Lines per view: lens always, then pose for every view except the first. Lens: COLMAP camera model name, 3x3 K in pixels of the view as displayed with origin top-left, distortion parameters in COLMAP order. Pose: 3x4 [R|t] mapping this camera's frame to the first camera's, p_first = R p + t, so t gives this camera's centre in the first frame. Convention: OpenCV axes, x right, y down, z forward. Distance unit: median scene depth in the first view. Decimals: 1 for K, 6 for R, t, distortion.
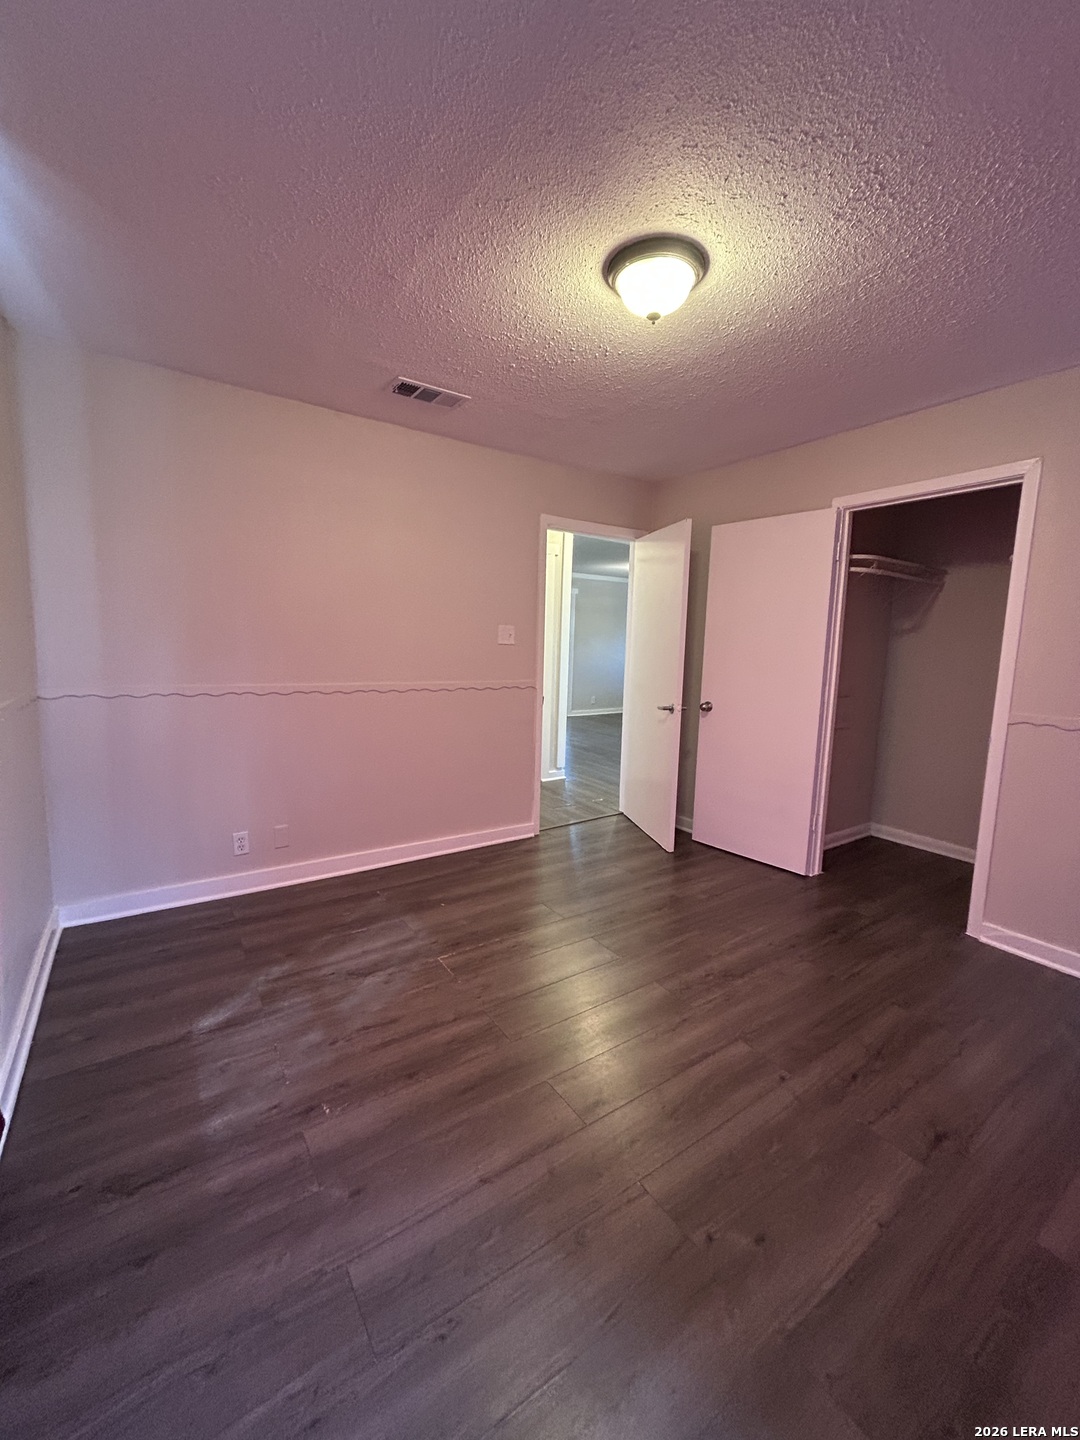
lens RADIAL K [[583.1, 0, 542.5], [0, 583.1, 718.1], [0, 0, 1]] dist [0.001622, 0.001370]
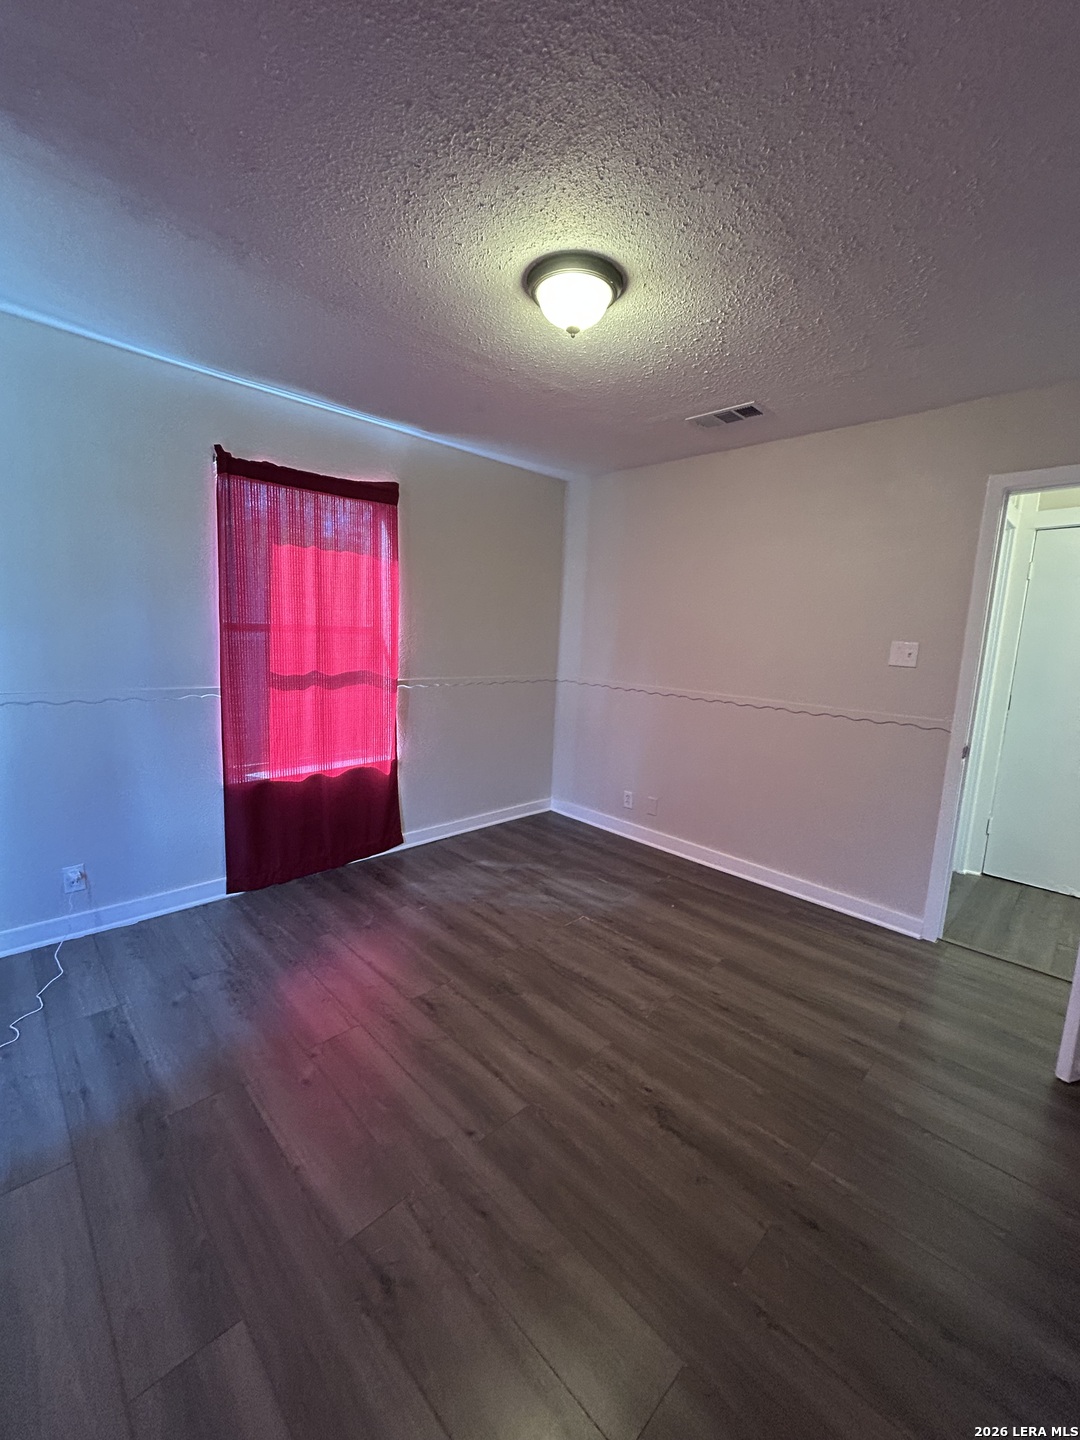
lens RADIAL K [[583.1, 0, 543.2], [0, 583.1, 719.2], [0, 0, 1]] dist [0.001622, 0.001370]
pose [[0.176959, 0.130912, -0.975473, 0.952998], [-0.159995, 0.981758, 0.102731, -0.099138], [0.971127, 0.137891, 0.194676, 0.650122]]
